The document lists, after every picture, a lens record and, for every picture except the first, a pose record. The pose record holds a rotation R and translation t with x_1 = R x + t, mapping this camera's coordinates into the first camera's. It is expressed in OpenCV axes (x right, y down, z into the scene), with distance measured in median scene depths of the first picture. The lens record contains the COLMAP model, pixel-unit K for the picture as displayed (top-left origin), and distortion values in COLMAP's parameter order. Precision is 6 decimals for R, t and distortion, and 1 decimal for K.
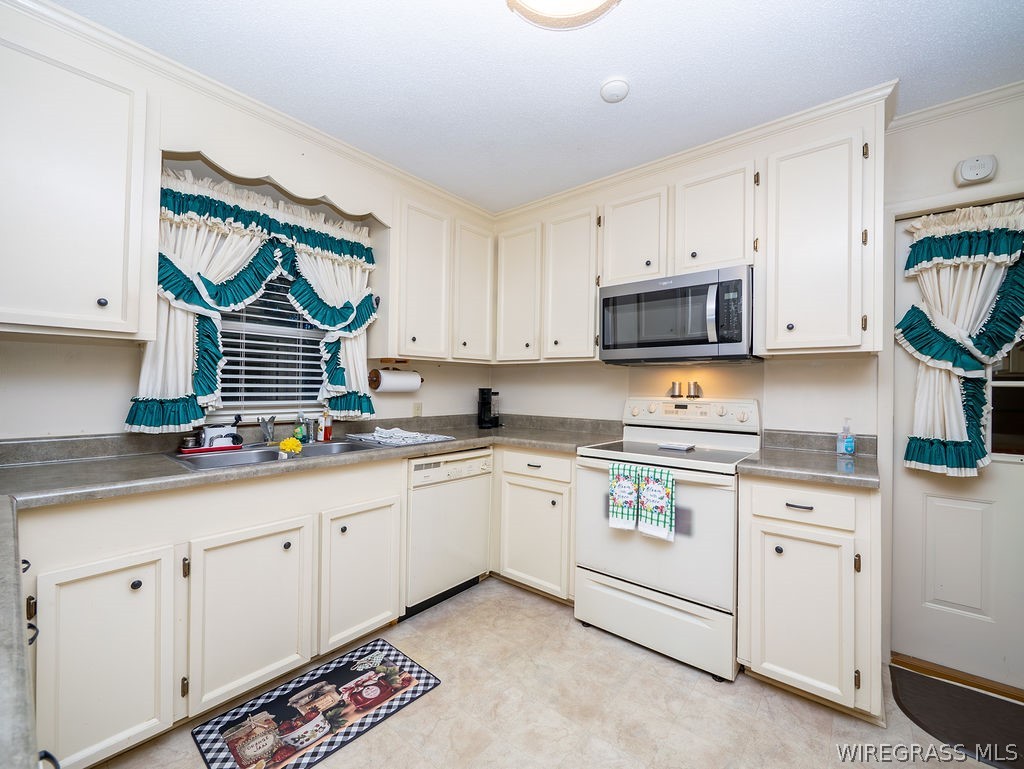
lens RADIAL K [[424.3, 0, 516.1], [0, 424.3, 384.0], [0, 0, 1]] dist [-0.013641, 0.000827]
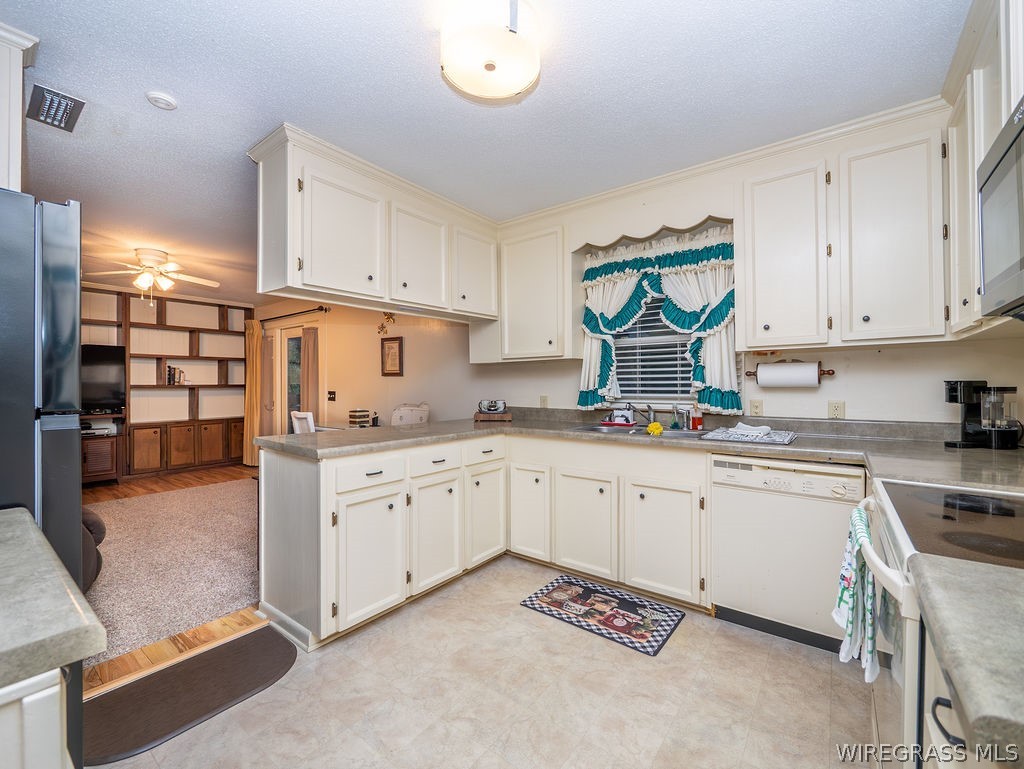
lens RADIAL K [[434.5, 0, 512.0], [0, 434.5, 384.5], [0, 0, 1]] dist [-0.011619, 0.000126]
pose [[0.035989, -0.014242, -0.999251, 0.805391], [0.010498, 0.999849, -0.013872, 0.026703], [0.999297, -0.009991, 0.036133, 0.535883]]
